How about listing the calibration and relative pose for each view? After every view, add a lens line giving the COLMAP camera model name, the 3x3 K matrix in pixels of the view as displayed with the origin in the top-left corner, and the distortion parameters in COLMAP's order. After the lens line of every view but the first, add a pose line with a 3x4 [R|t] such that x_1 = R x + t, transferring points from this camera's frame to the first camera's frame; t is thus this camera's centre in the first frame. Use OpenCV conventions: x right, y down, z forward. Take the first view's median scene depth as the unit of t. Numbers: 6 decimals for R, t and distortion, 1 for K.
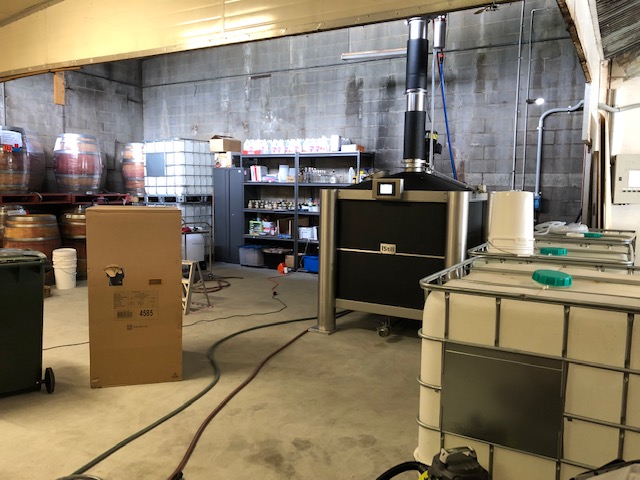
lens RADIAL K [[517.6, 0, 318.5], [0, 517.6, 238.3], [0, 0, 1]] dist [-0.016023, 0.002879]
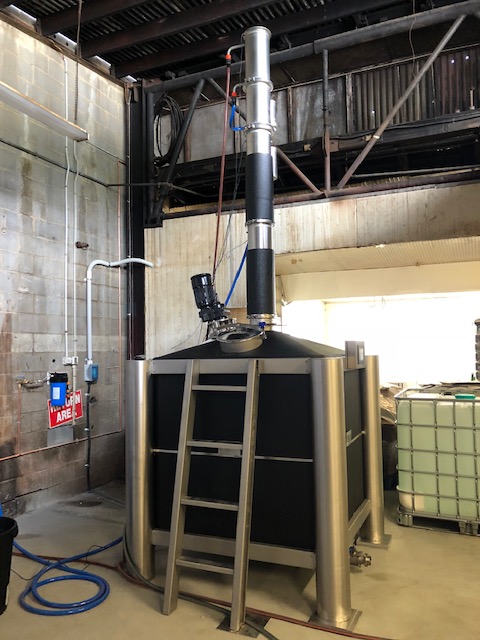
lens RADIAL K [[517.6, 0, 237.6], [0, 517.6, 322.6], [0, 0, 1]] dist [-0.016023, 0.002879]
pose [[-0.095926, 0.037659, 0.994676, -0.386529], [0.110721, 0.993486, -0.026936, -0.095225], [-0.989211, 0.107548, -0.099471, 0.821448]]
